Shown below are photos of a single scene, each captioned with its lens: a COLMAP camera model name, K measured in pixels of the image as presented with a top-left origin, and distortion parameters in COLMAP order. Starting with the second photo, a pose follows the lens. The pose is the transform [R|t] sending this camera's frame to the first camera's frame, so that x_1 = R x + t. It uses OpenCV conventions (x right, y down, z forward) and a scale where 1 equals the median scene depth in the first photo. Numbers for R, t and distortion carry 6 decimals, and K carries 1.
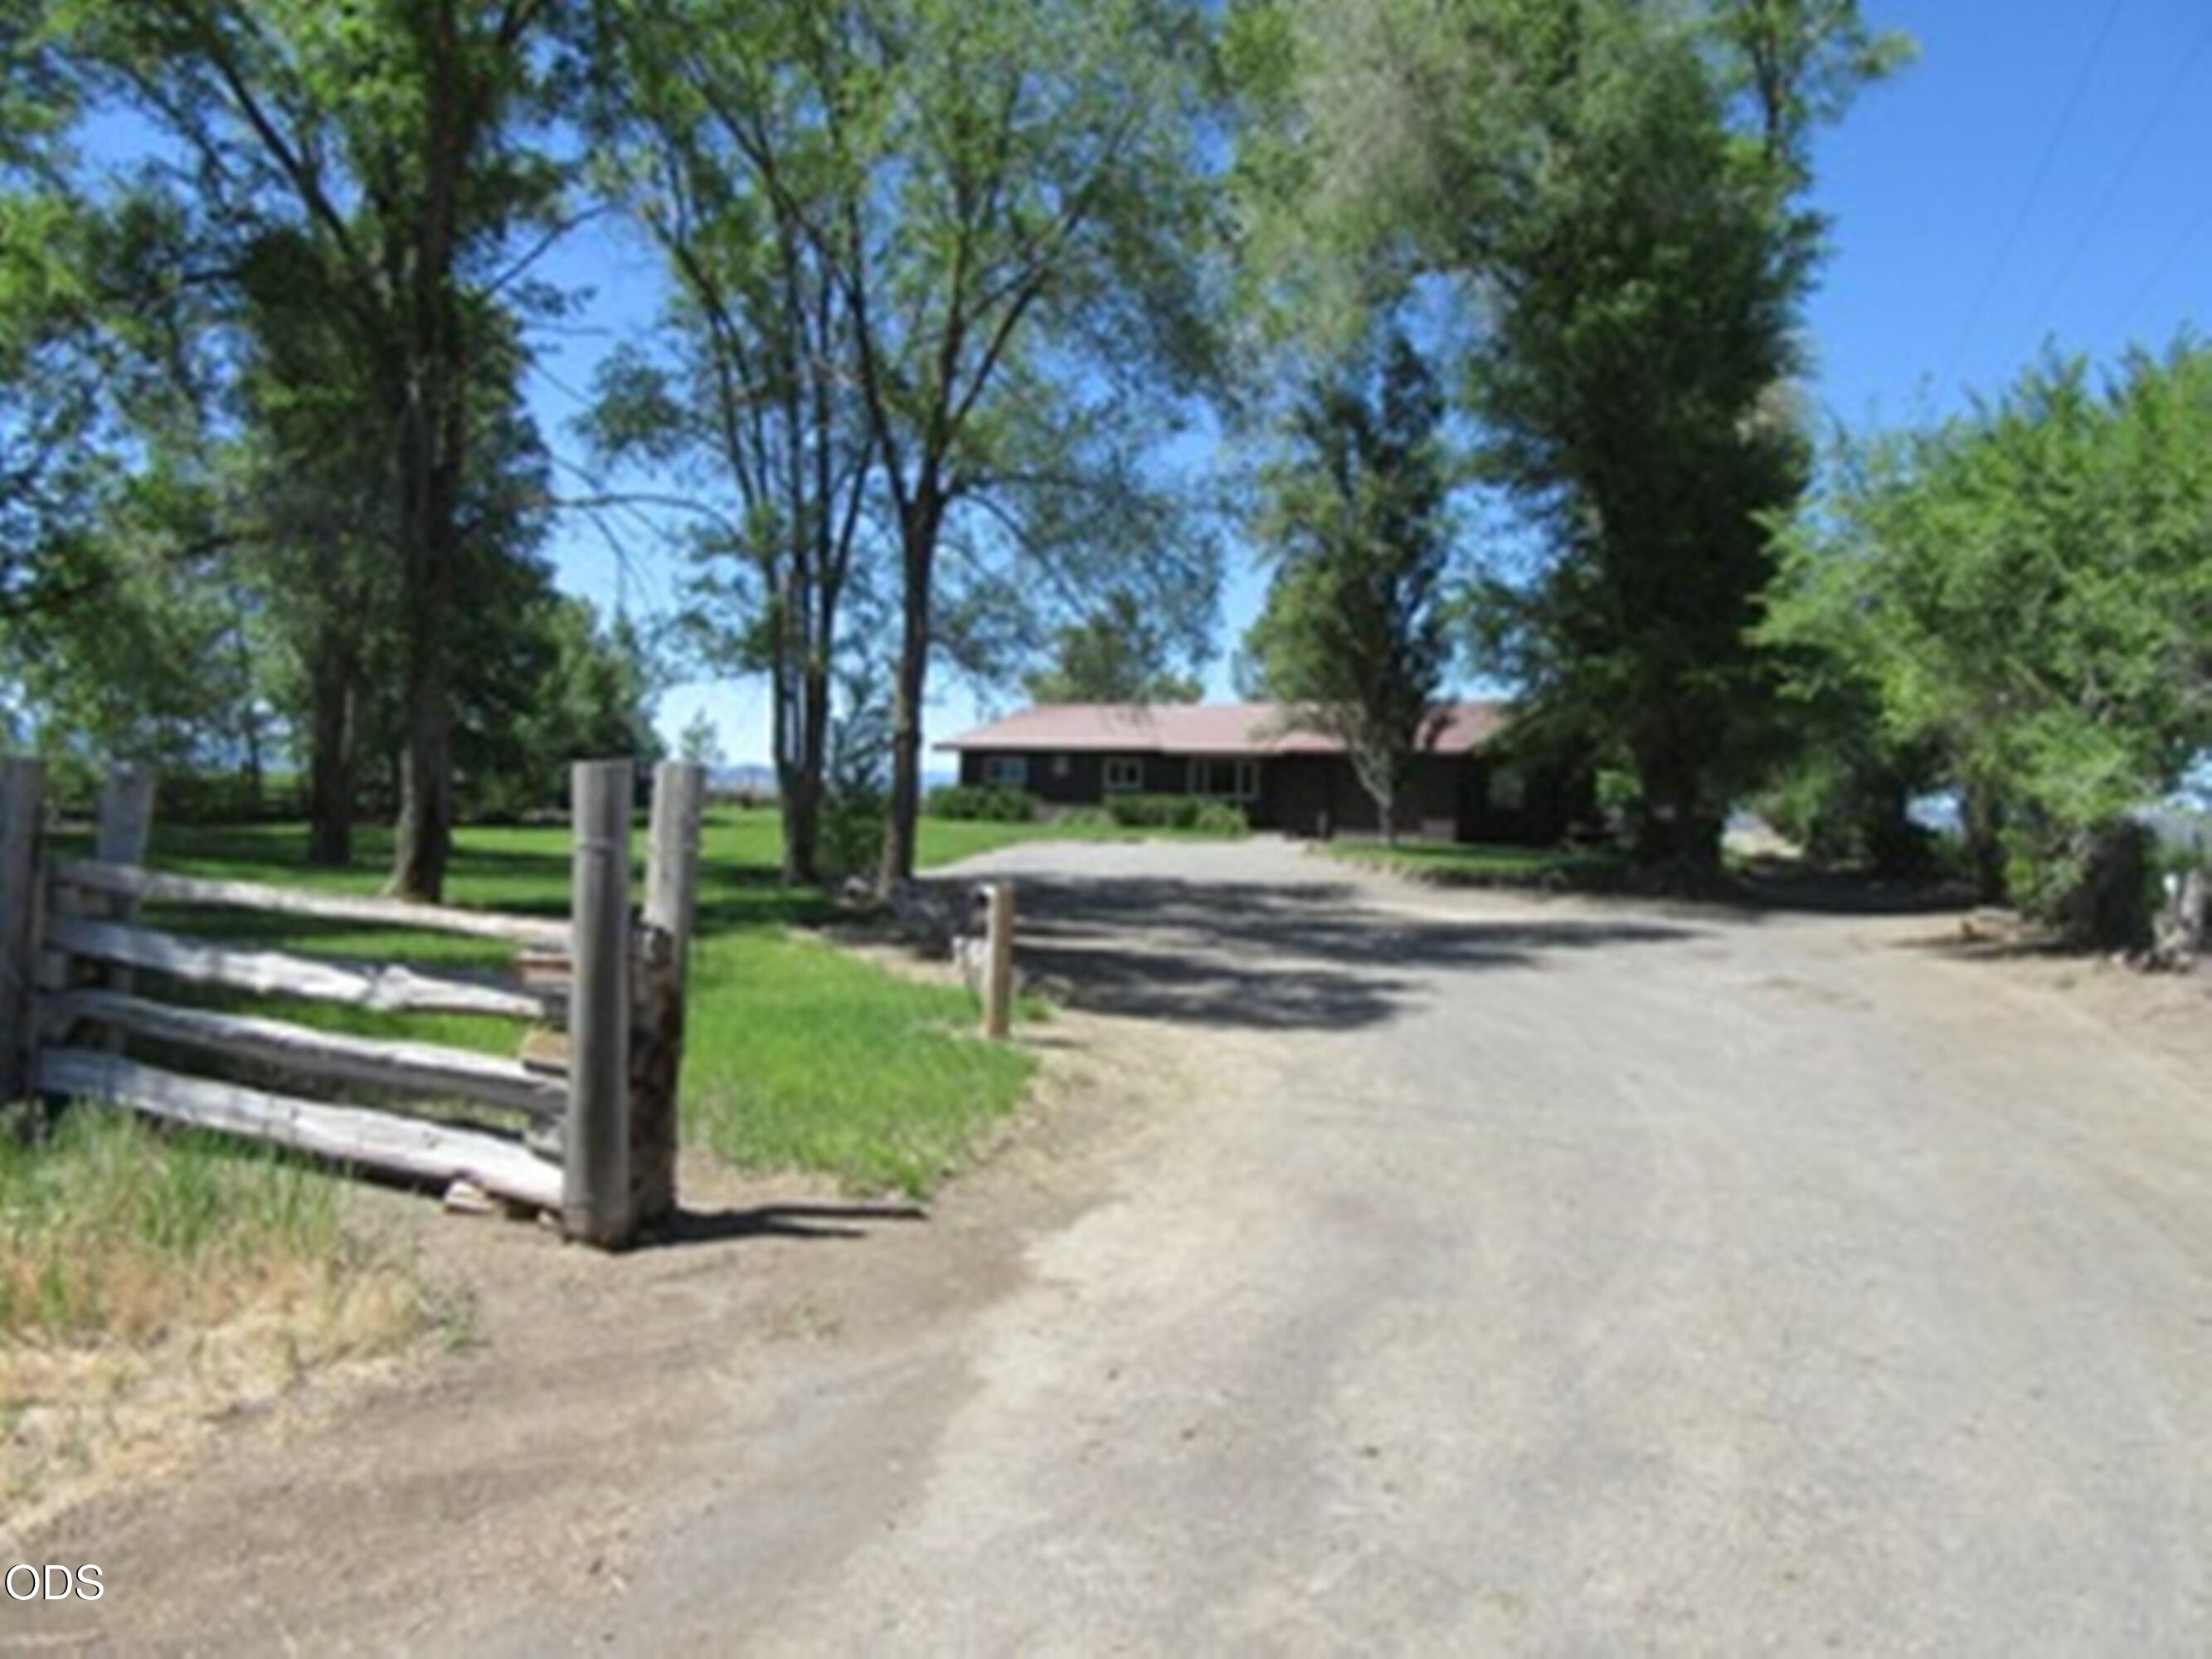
lens RADIAL K [[1618.7, 0, 1099.5], [0, 1618.7, 829.2], [0, 0, 1]] dist [-0.009155, 0.002426]
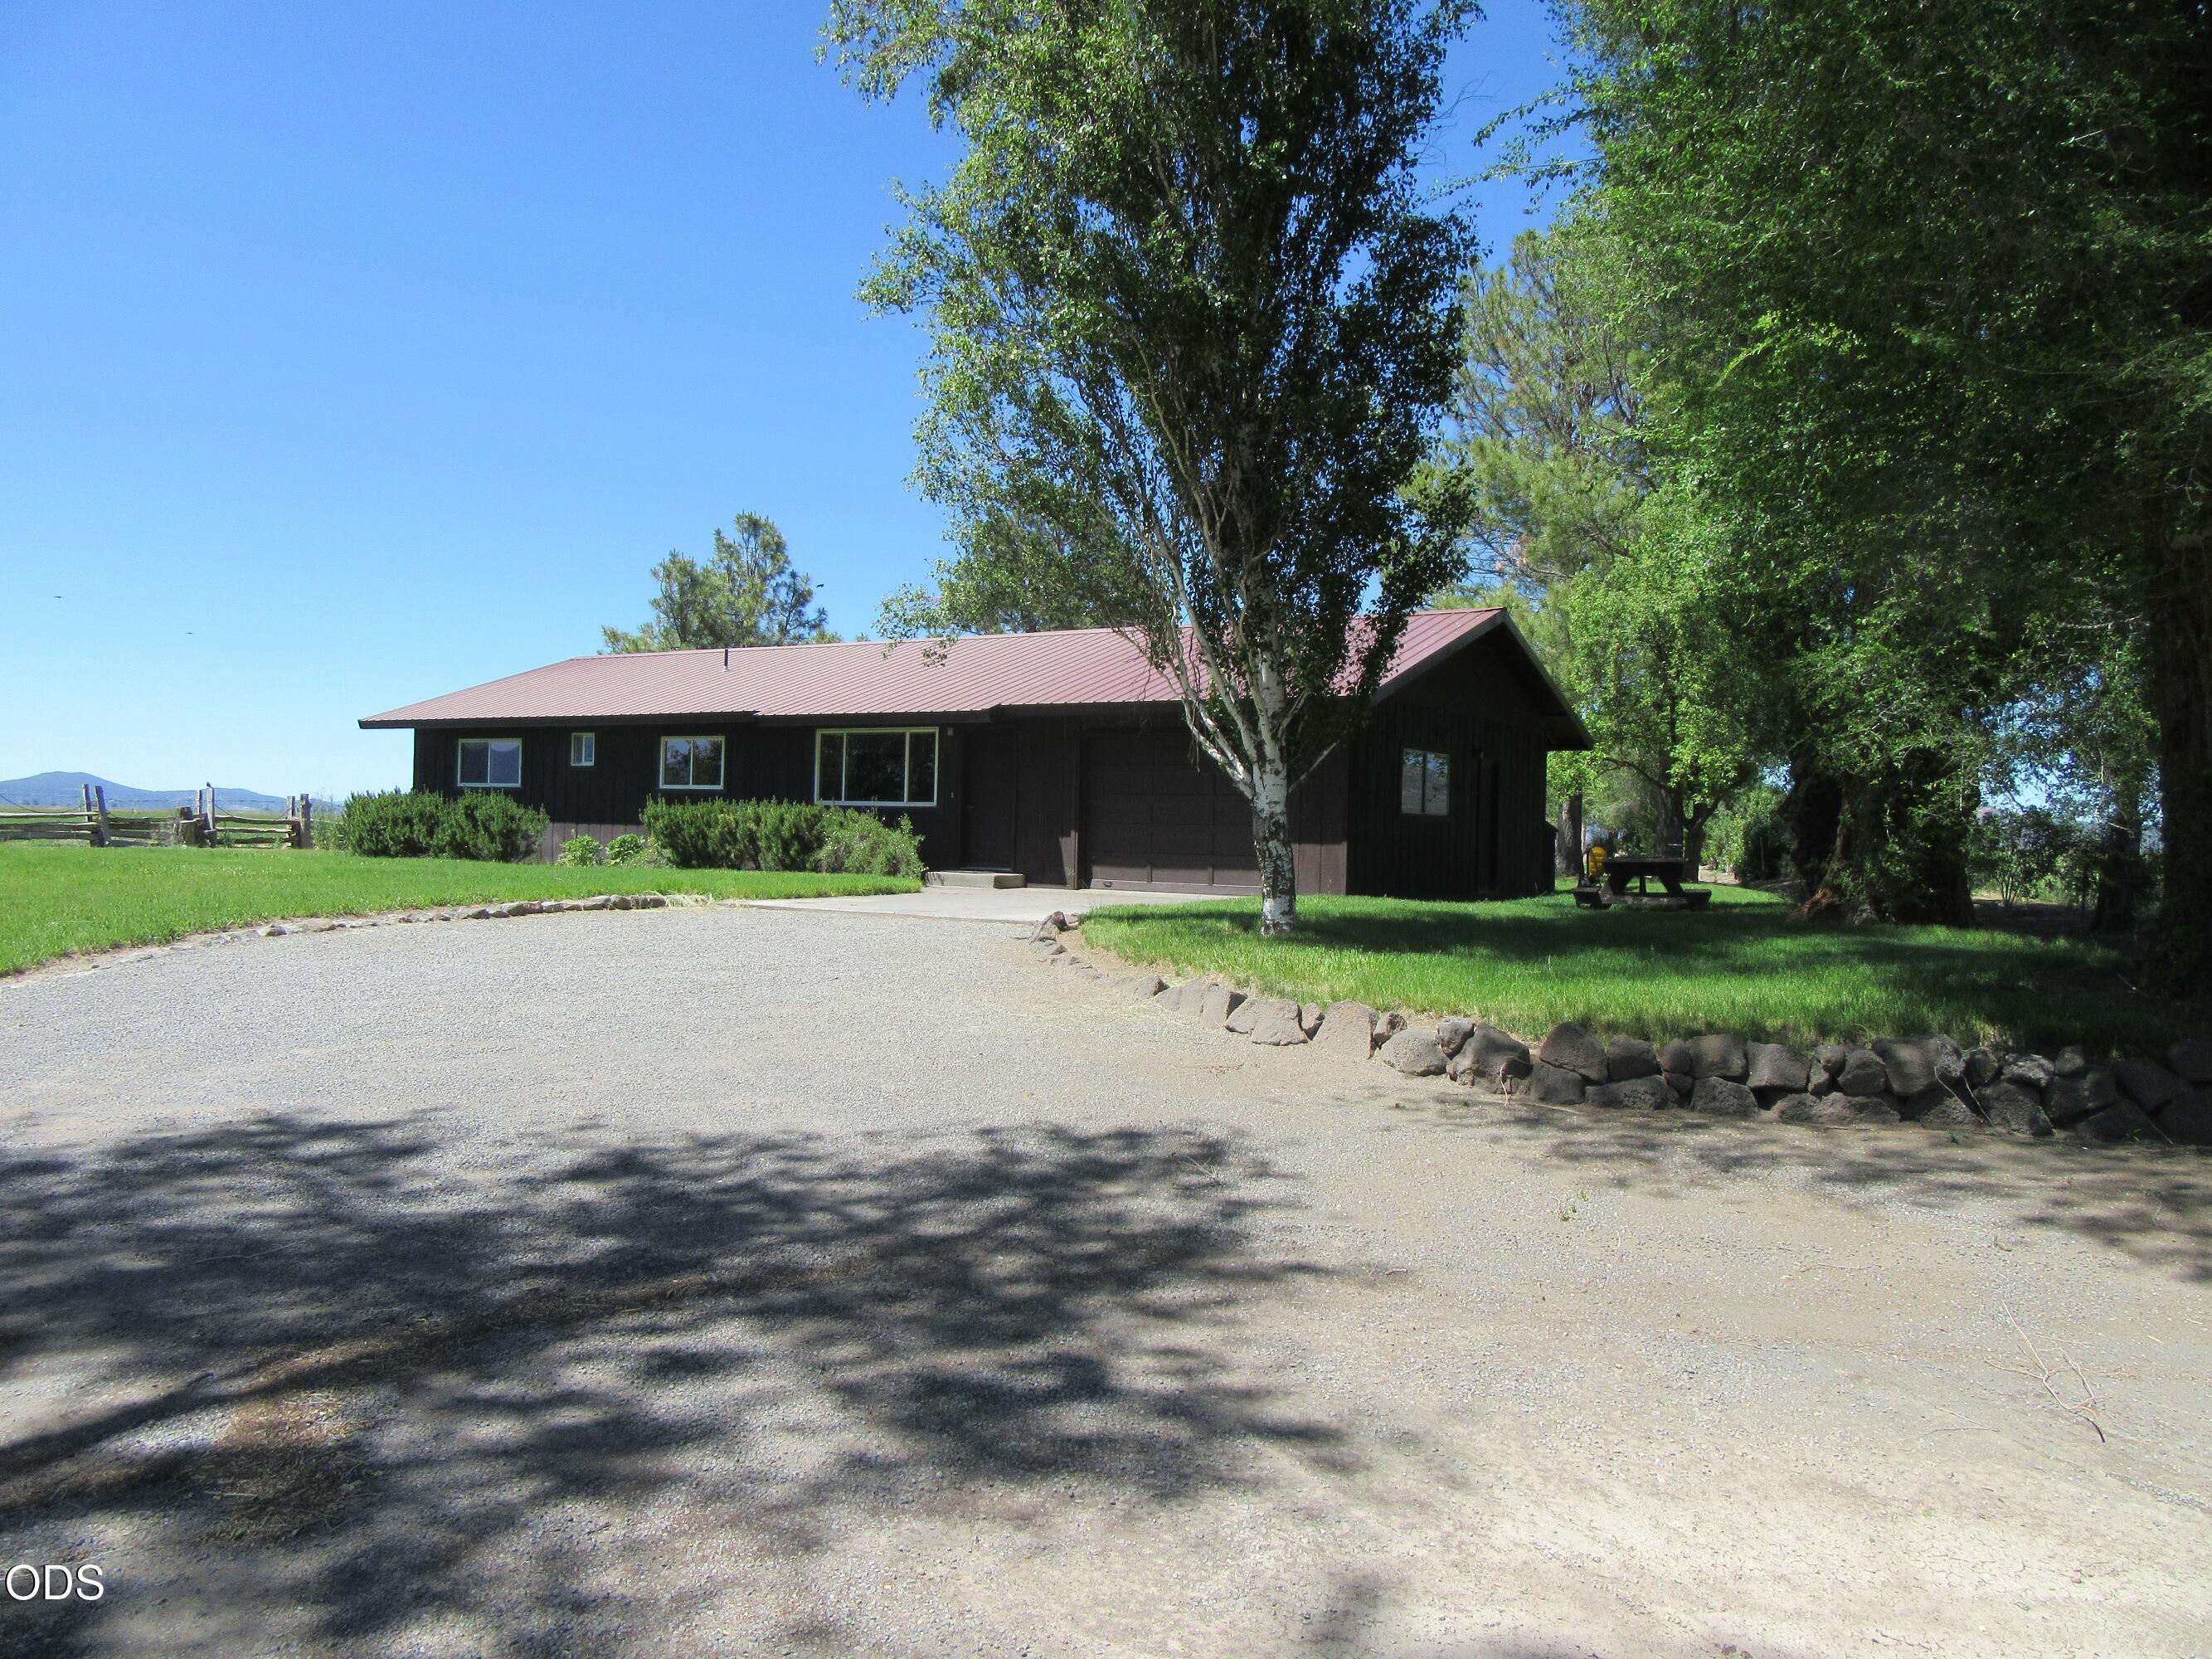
lens RADIAL K [[1618.7, 0, 1104.8], [0, 1618.7, 830.3], [0, 0, 1]] dist [-0.009155, 0.002426]
pose [[0.984924, -0.014247, 0.172402, 0.121420], [0.016390, 0.999805, -0.011018, -0.009953], [-0.172212, 0.013678, 0.984965, 0.990499]]
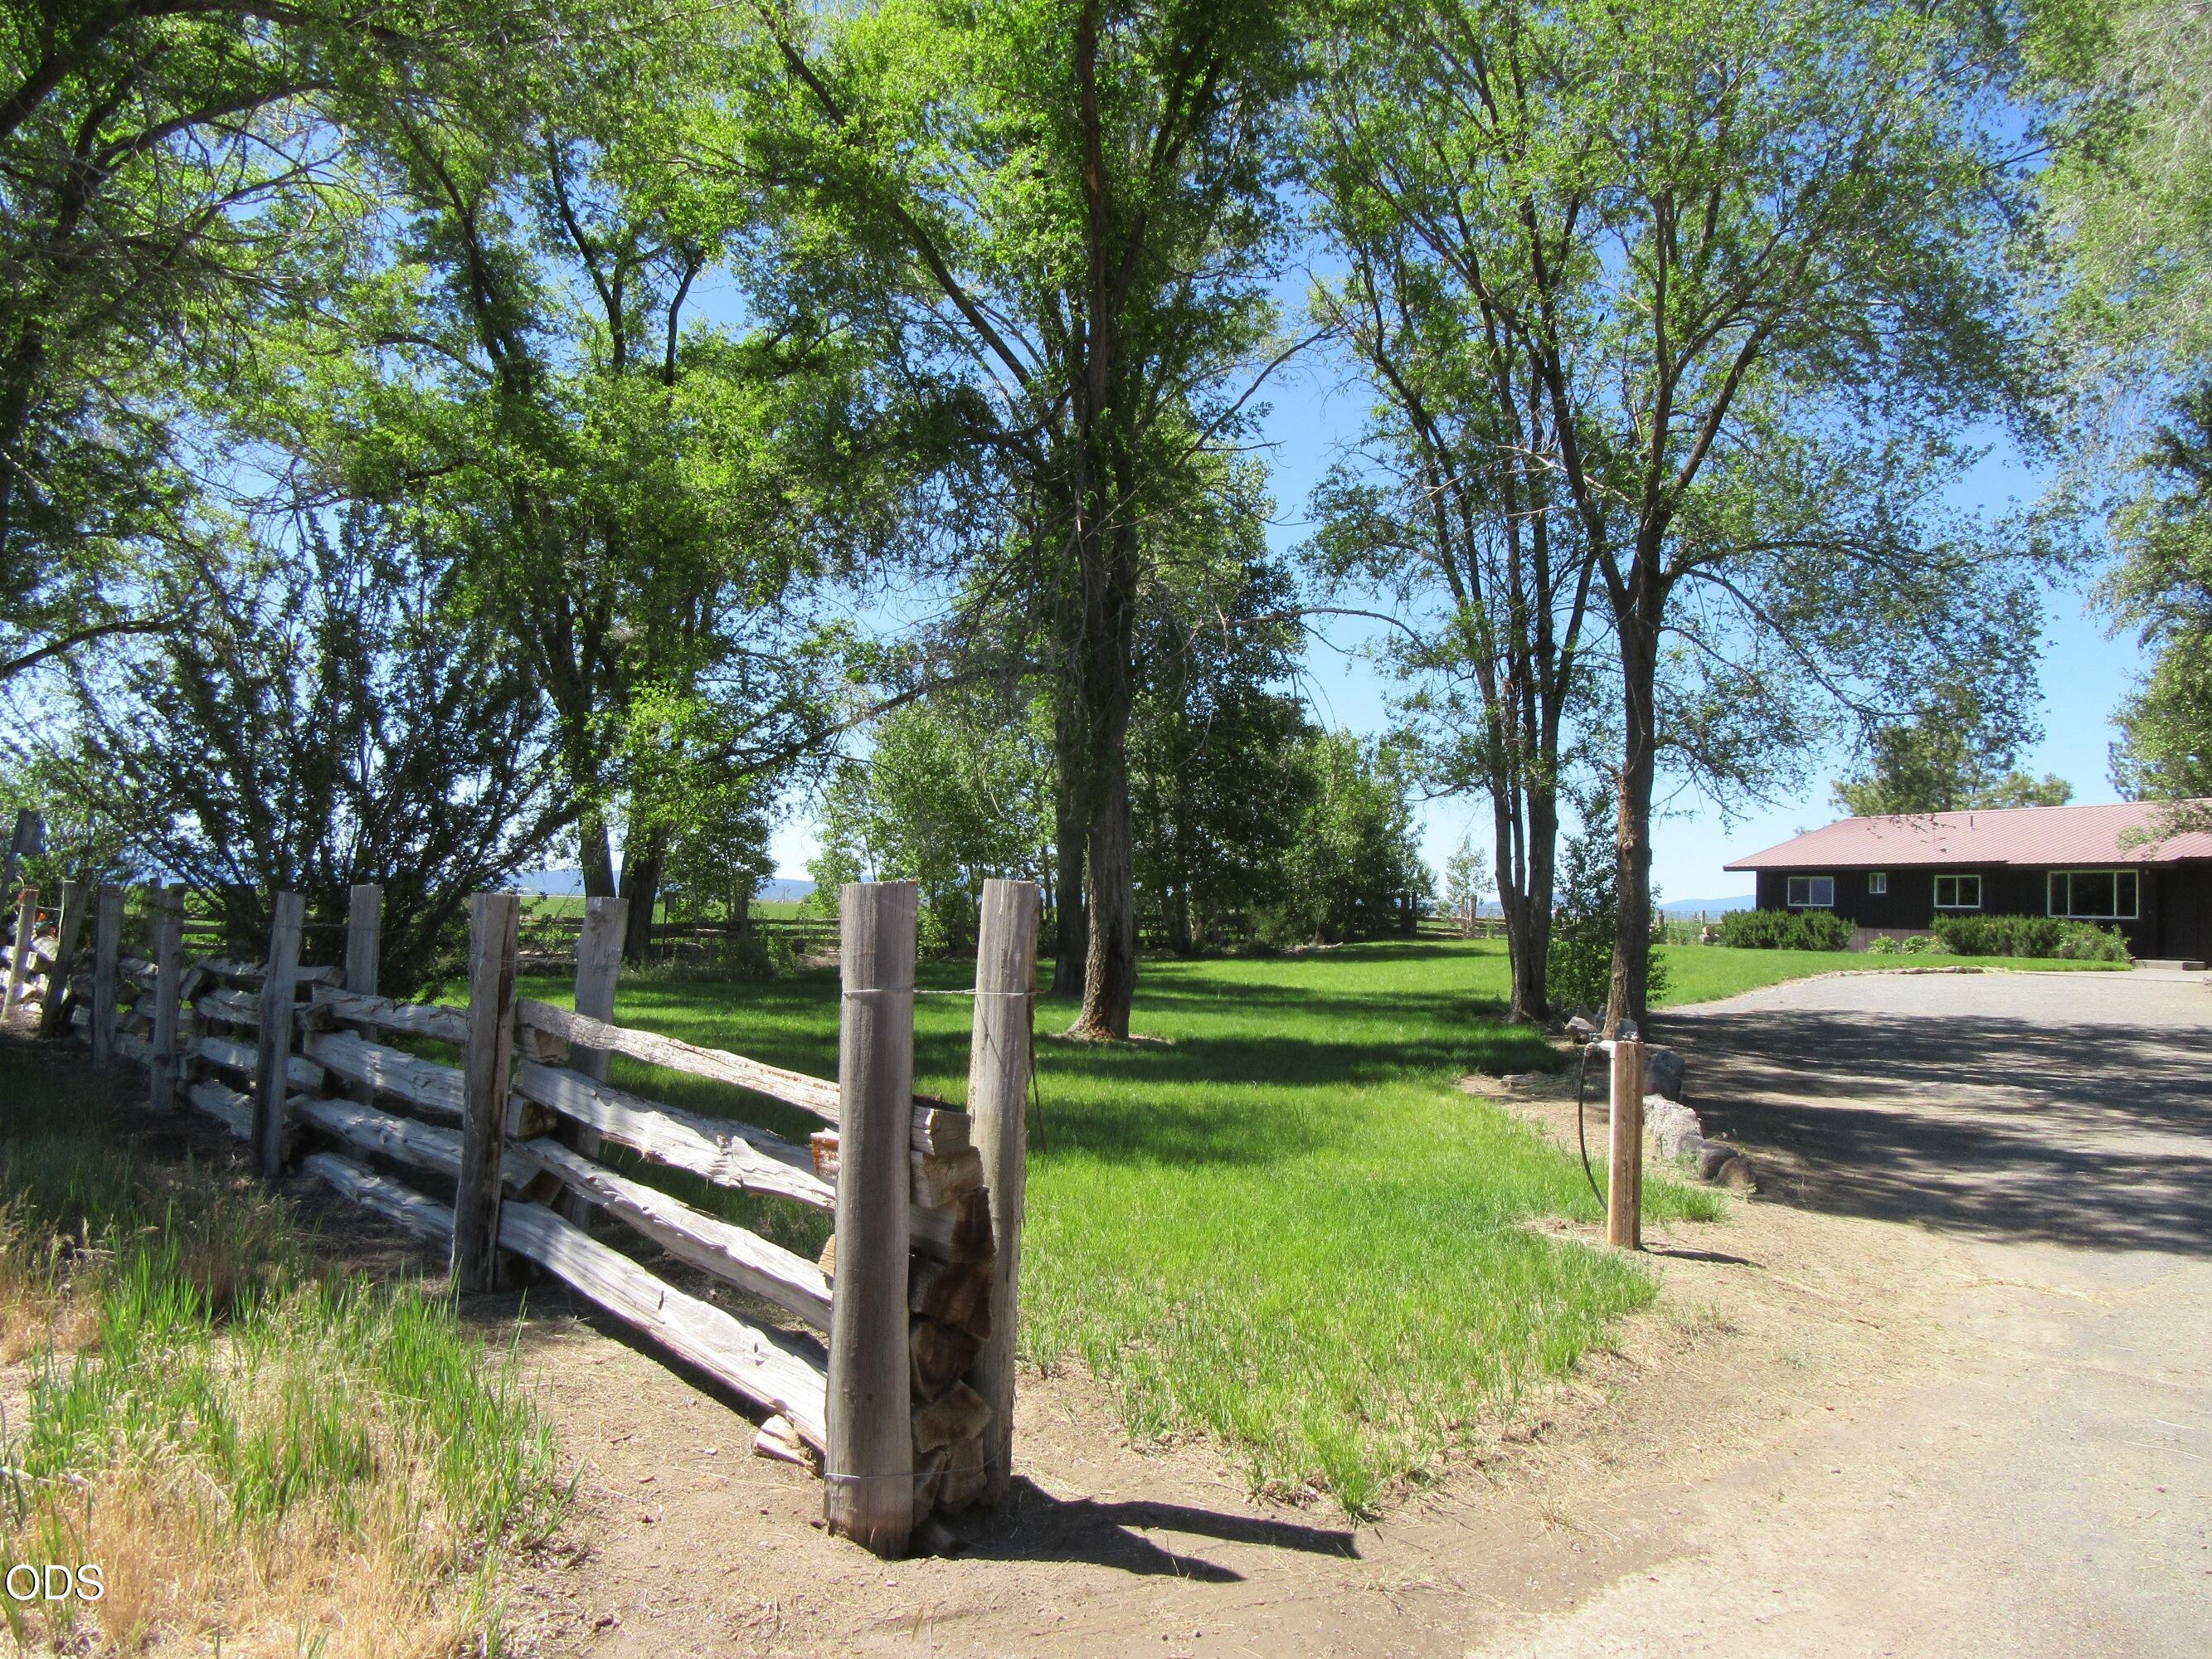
lens RADIAL K [[1618.7, 0, 1113.0], [0, 1618.7, 827.7], [0, 0, 1]] dist [-0.009155, 0.002426]
pose [[0.885914, -0.042699, -0.461881, 0.031996], [0.005134, 0.996596, -0.082283, -0.000951], [0.463822, 0.070524, 0.883117, 0.088481]]
